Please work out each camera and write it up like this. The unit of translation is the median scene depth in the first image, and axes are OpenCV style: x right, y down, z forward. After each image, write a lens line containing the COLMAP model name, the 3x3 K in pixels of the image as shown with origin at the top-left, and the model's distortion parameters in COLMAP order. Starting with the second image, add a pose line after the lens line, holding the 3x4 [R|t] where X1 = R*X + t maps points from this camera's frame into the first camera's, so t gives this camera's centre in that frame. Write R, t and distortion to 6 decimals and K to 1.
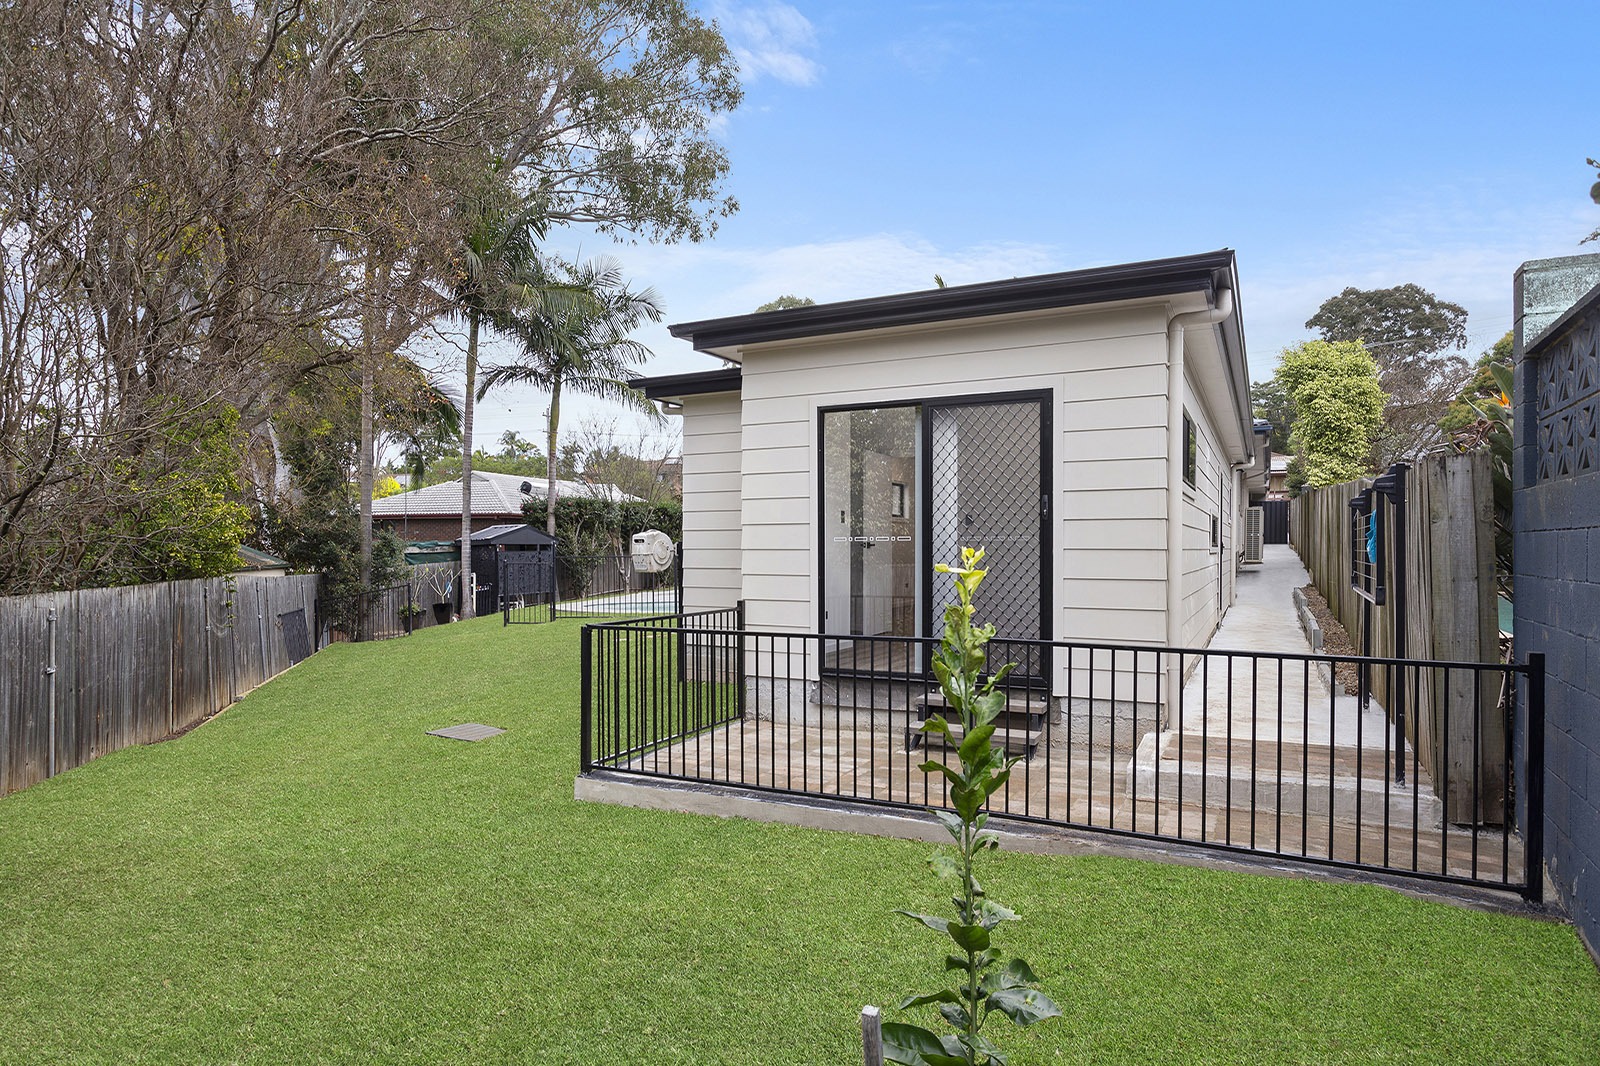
lens RADIAL K [[978.8, 0, 799.0], [0, 978.8, 532.9], [0, 0, 1]] dist [0.001131, 0.000456]
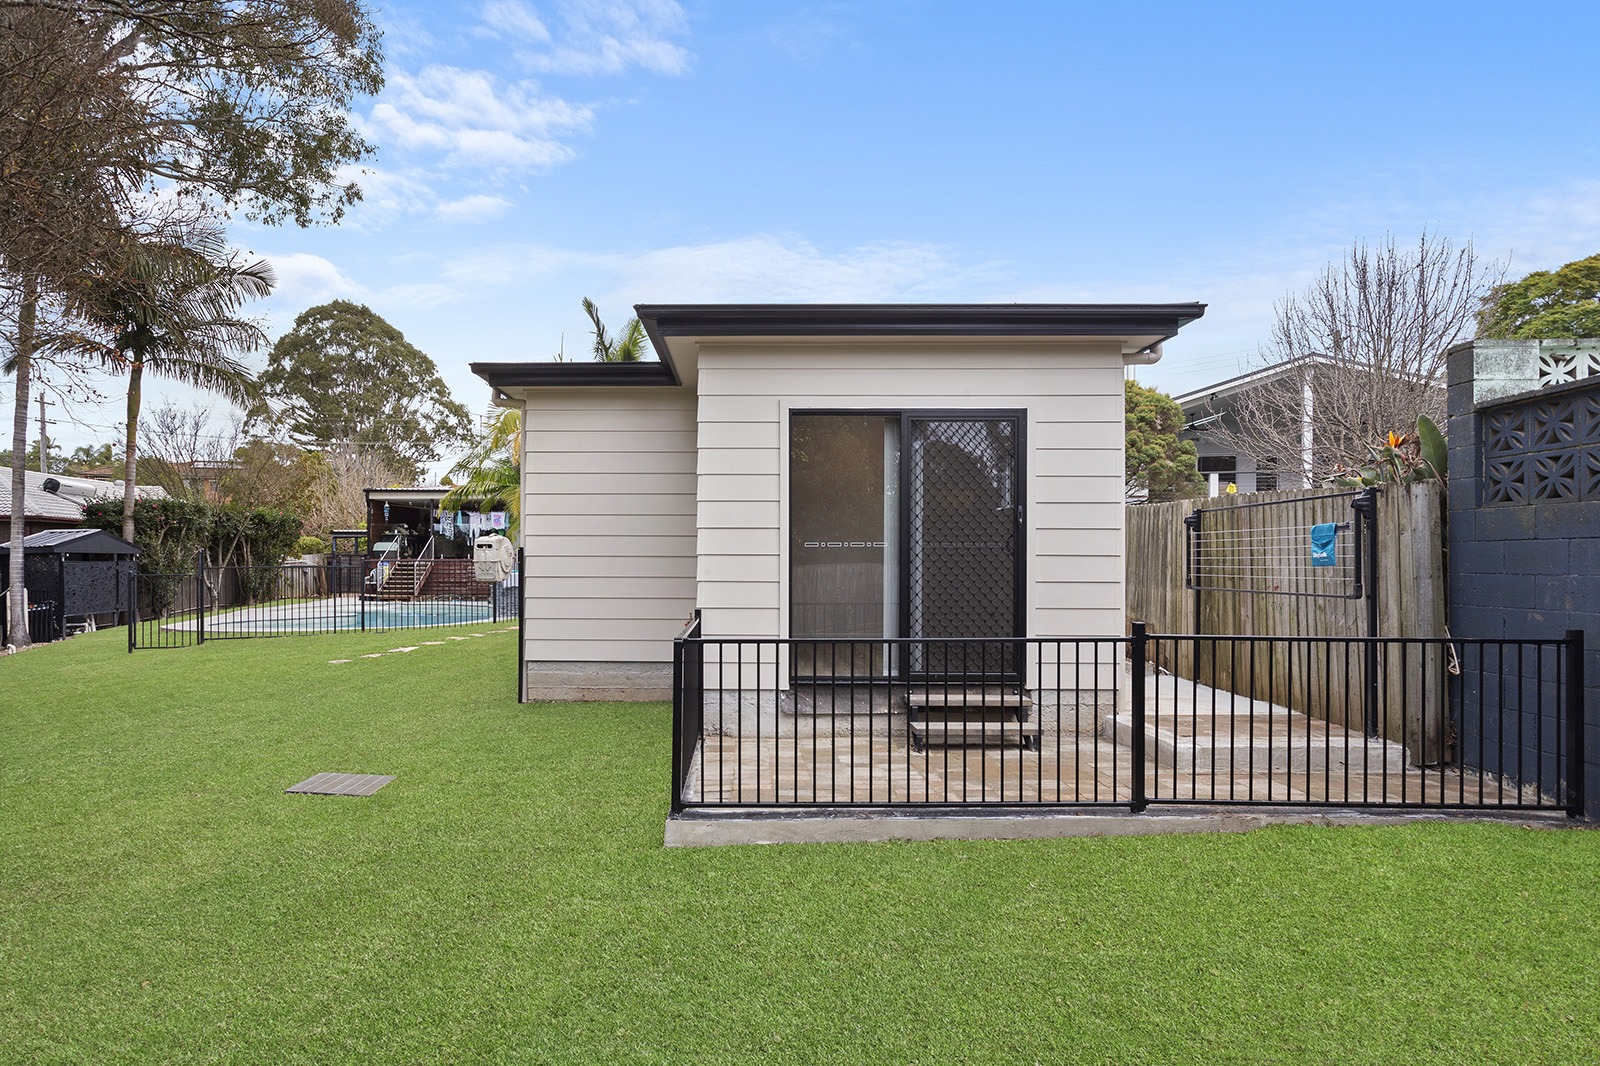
lens RADIAL K [[886.5, 0, 800.5], [0, 886.5, 542.9], [0, 0, 1]] dist [0.004945, 0.002809]
pose [[0.882343, 0.014072, 0.470396, -0.409967], [-0.010710, 0.999894, -0.009823, 0.014646], [-0.470485, 0.003629, 0.882401, 0.228939]]
